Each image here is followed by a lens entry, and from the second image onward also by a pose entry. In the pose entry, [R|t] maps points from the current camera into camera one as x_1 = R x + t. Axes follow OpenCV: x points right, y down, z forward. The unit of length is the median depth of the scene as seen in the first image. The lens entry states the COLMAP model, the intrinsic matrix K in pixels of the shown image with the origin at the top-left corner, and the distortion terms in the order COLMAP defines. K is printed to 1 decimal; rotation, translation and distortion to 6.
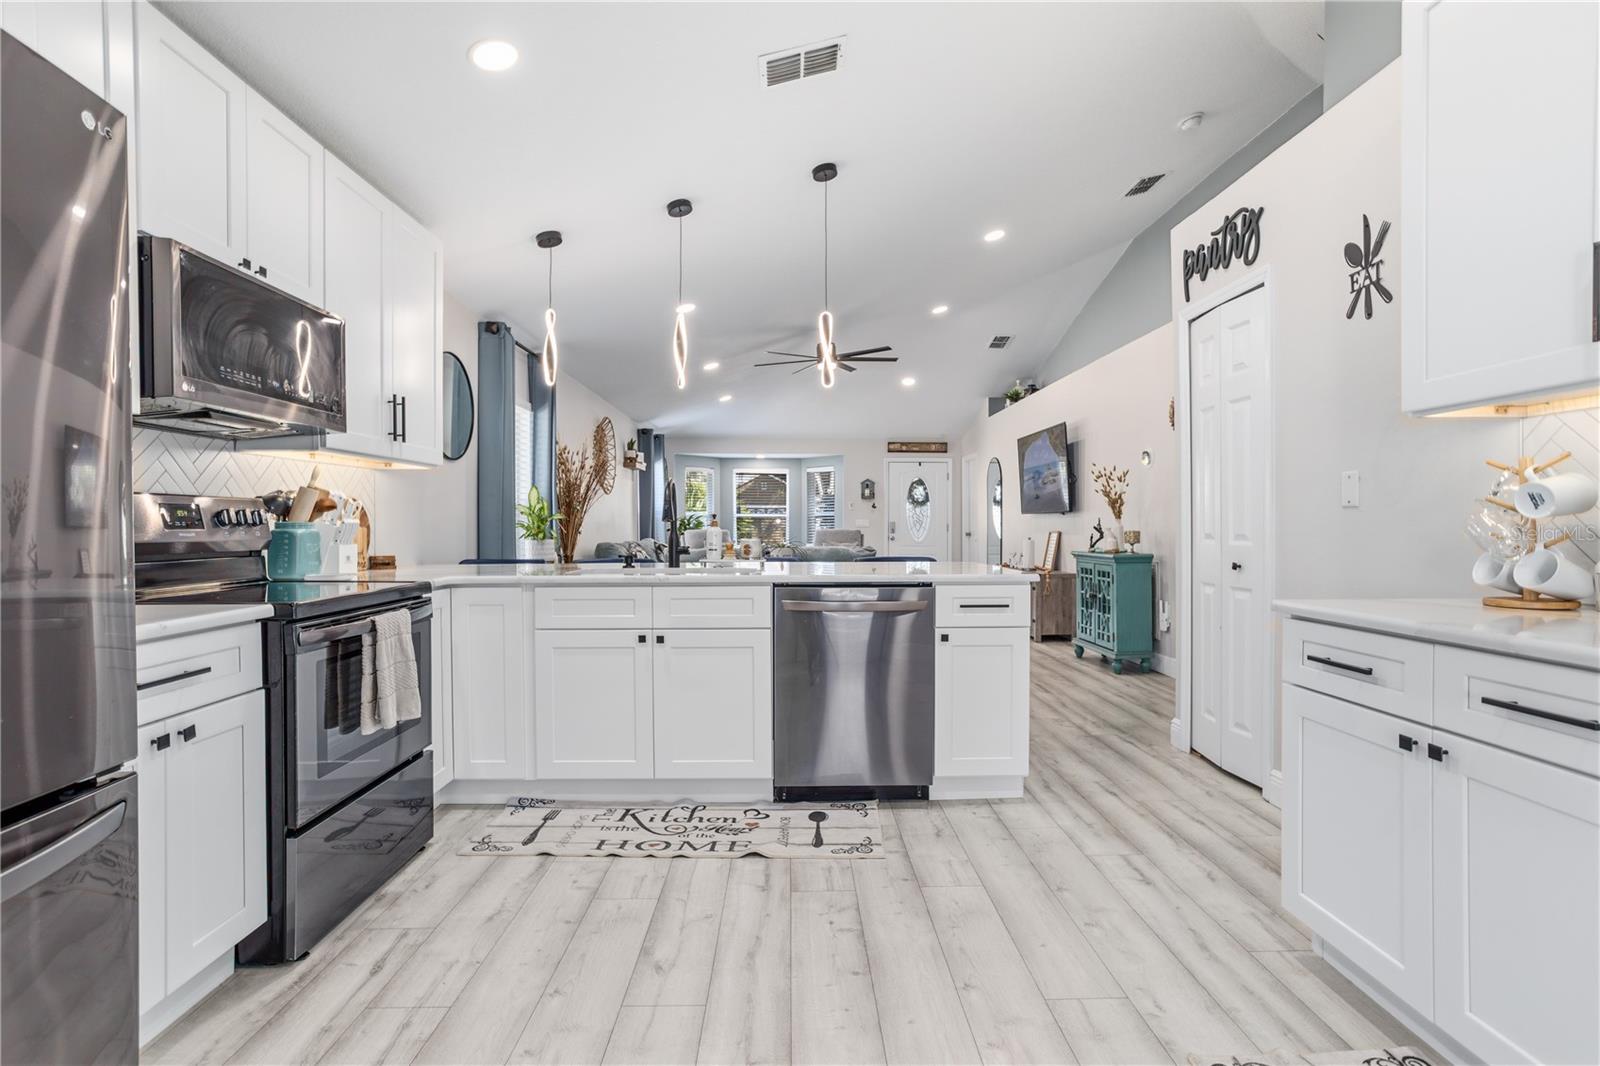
lens RADIAL K [[776.0, 0, 807.0], [0, 776.0, 524.0], [0, 0, 1]] dist [-0.056213, 0.033887]
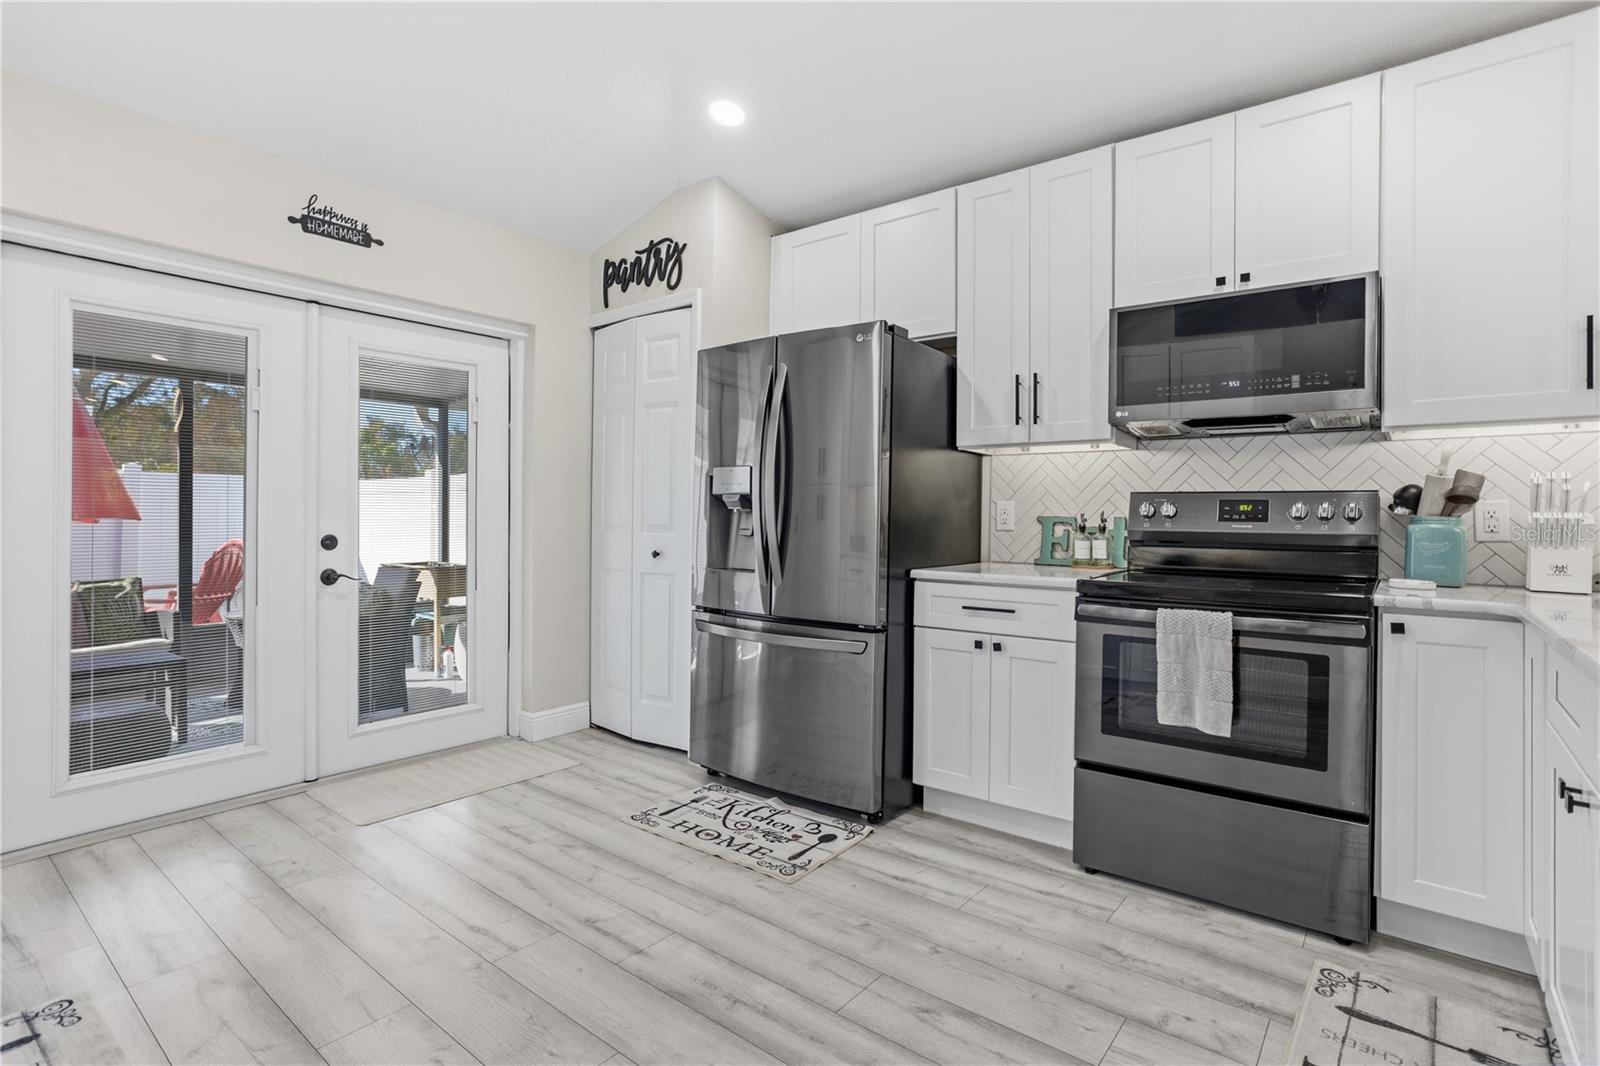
lens RADIAL K [[784.1, 0, 800.4], [0, 784.1, 513.7], [0, 0, 1]] dist [-0.043499, 0.025408]
pose [[-0.645442, -0.004289, -0.763798, 0.401078], [-0.006402, 0.999979, -0.000205, -0.000893], [0.763783, 0.004758, -0.645456, 0.987761]]
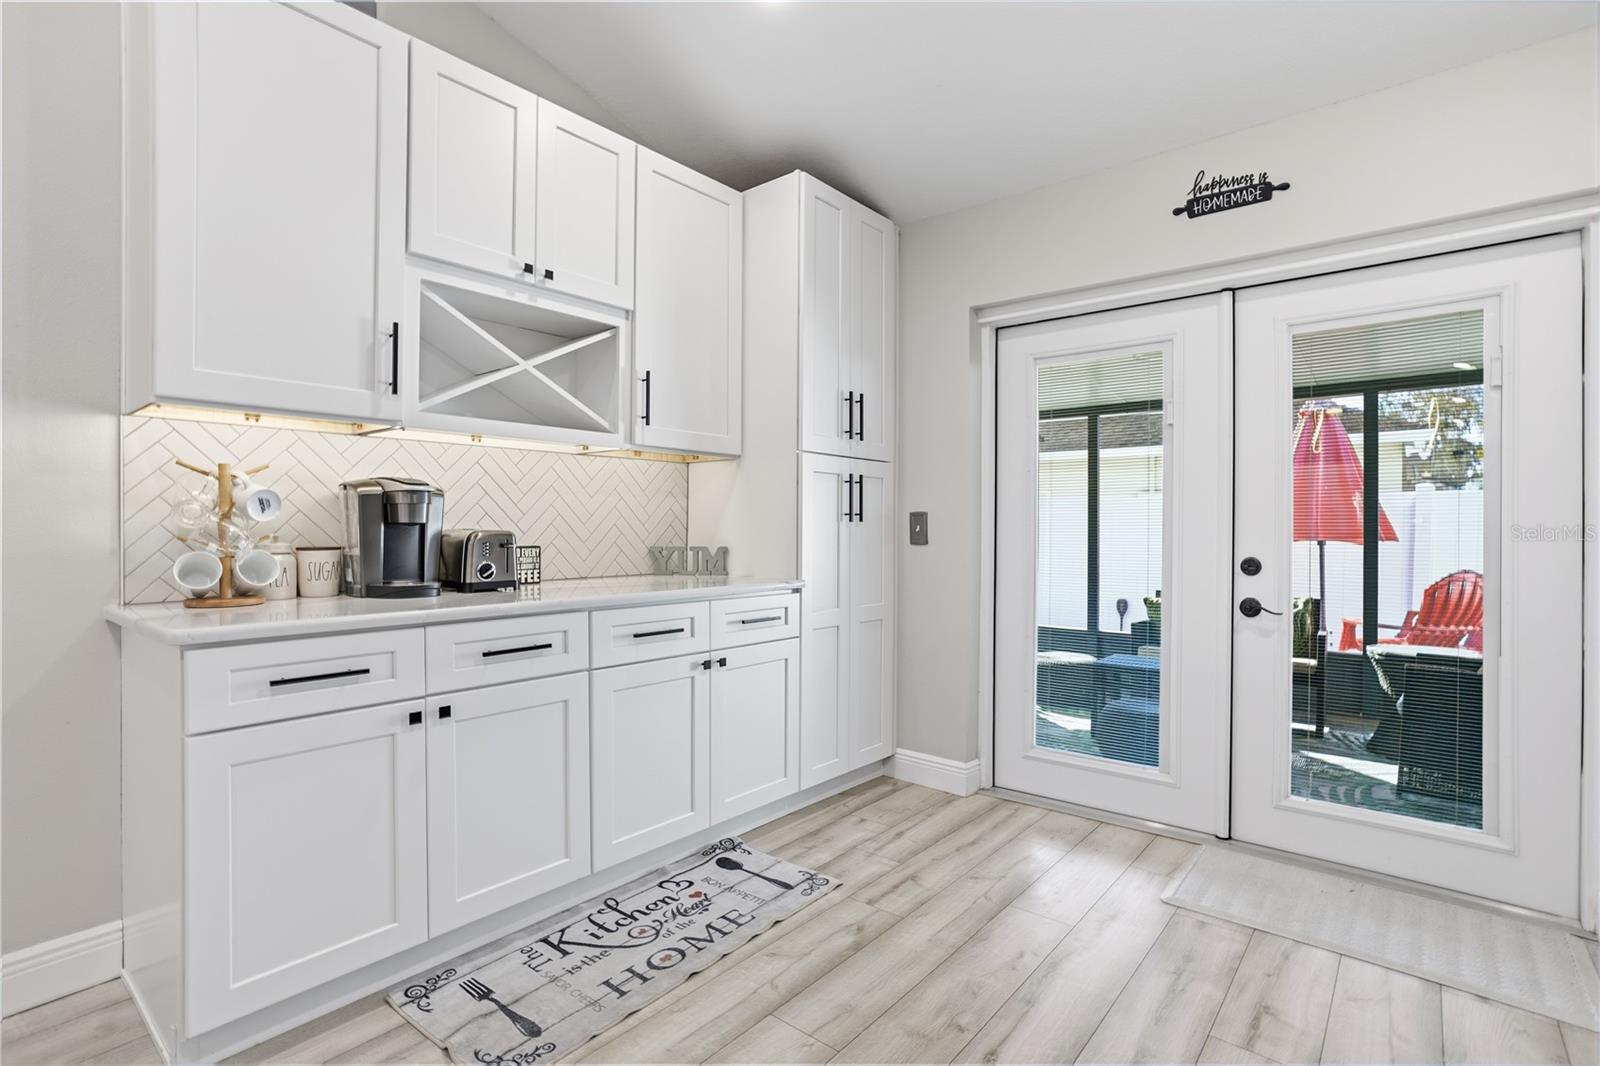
lens RADIAL K [[765.5, 0, 787.2], [0, 765.5, 530.4], [0, 0, 1]] dist [-0.053115, 0.030797]
pose [[-0.749871, -0.003765, 0.661574, -0.201332], [-0.003410, 0.999993, 0.001826, 0.000876], [-0.661575, -0.000886, -0.749878, 0.807986]]
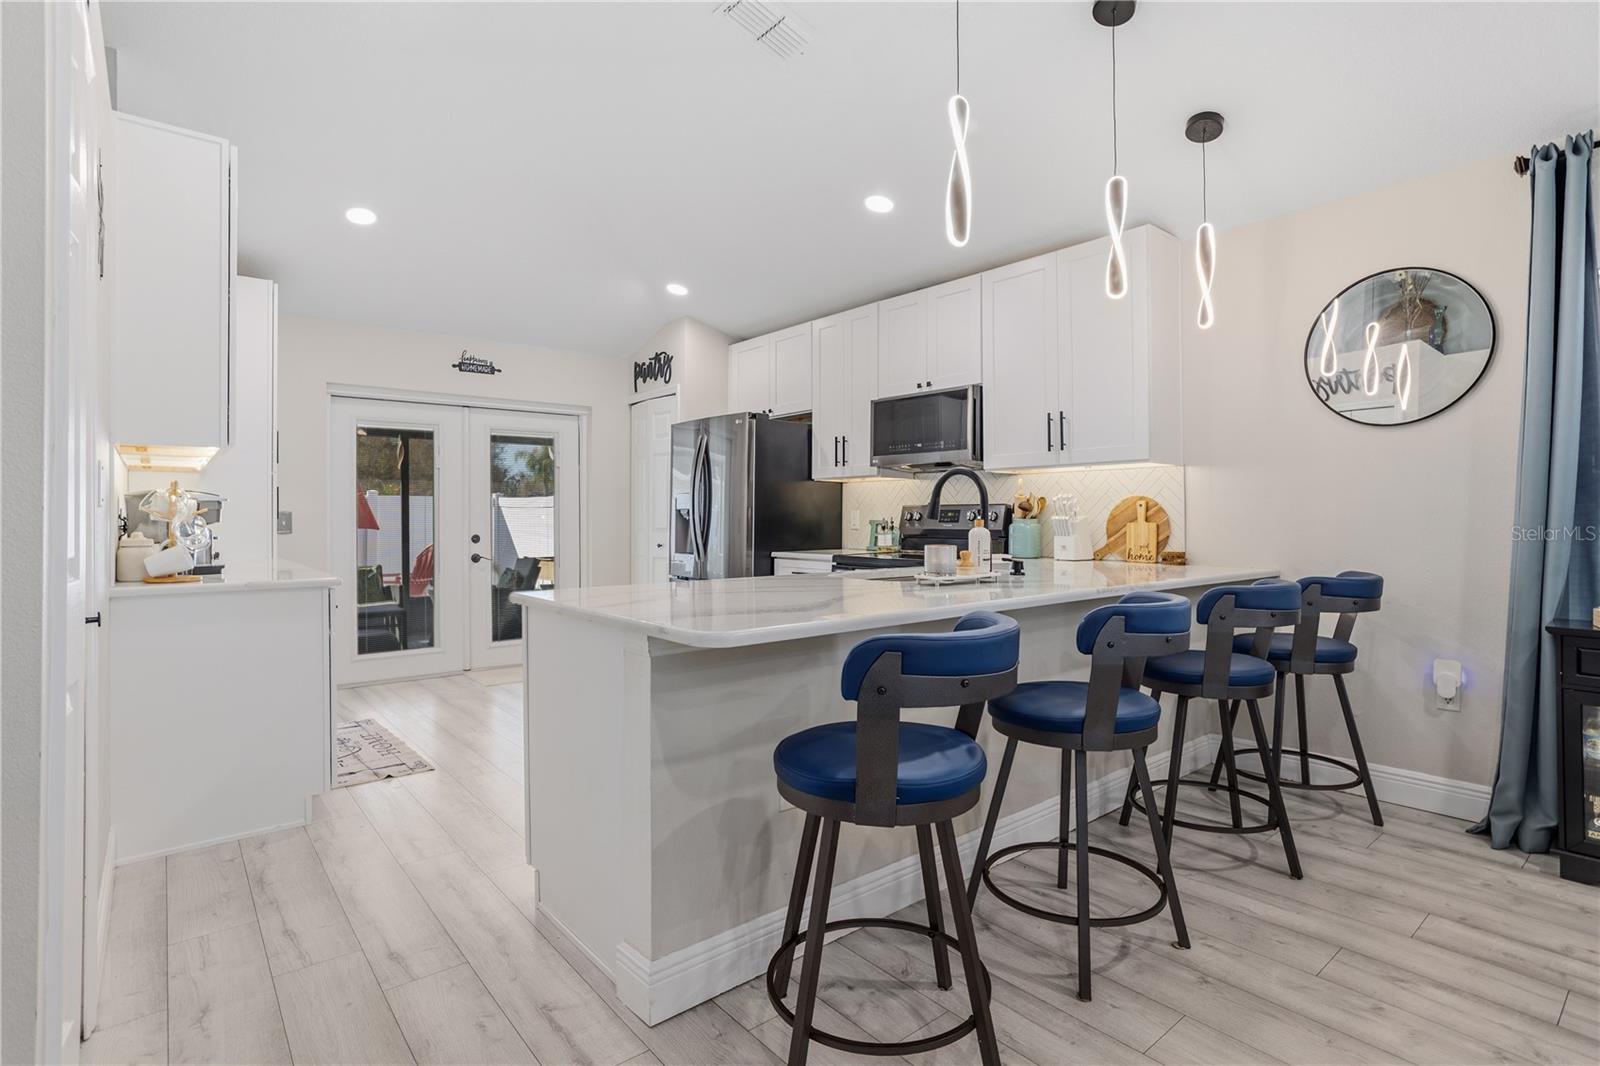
lens RADIAL K [[792.1, 0, 799.1], [0, 792.1, 517.1], [0, 0, 1]] dist [-0.045314, 0.000338]
pose [[-0.788356, 0.001514, -0.615218, 0.580483], [0.003831, 0.999990, -0.002448, -0.003880], [0.615208, -0.004287, -0.788353, 1.877119]]
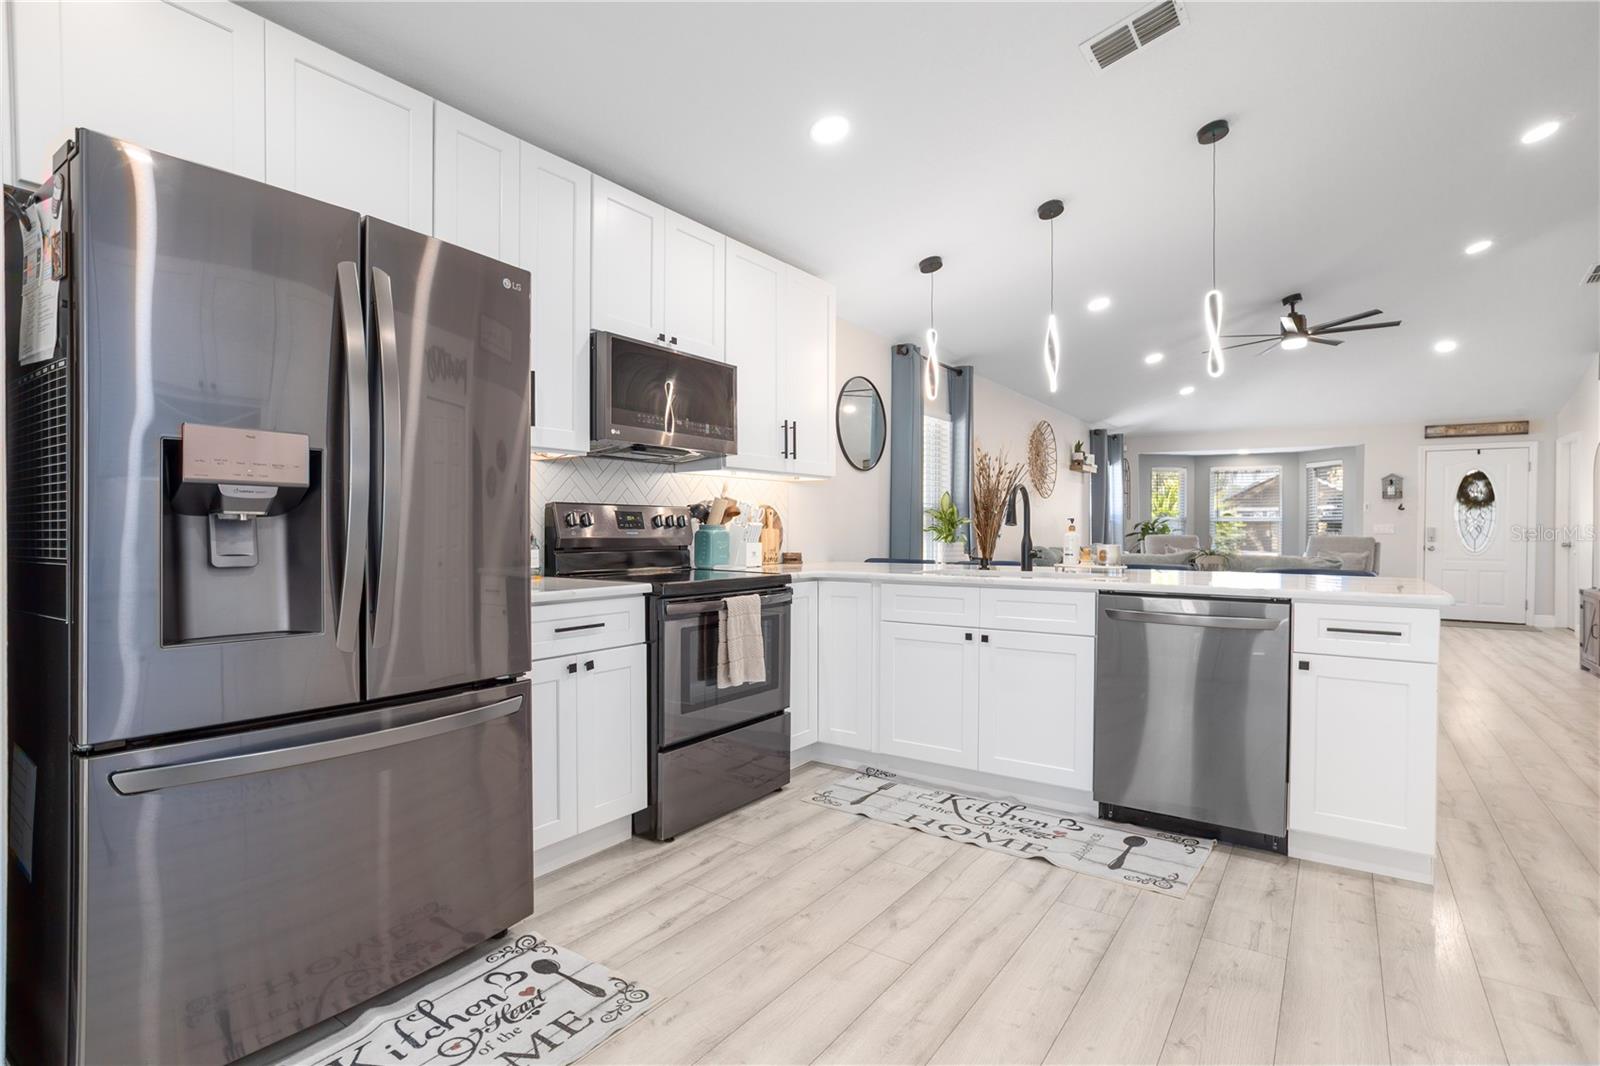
lens RADIAL K [[784.7, 0, 800.0], [0, 784.7, 533.0], [0, 0, 1]] dist [-0.062253, 0.037394]
pose [[0.803833, 0.009450, -0.594780, 0.244186], [-0.005682, 0.999950, 0.008208, -0.000253], [0.594828, -0.003218, 0.803847, 0.006332]]
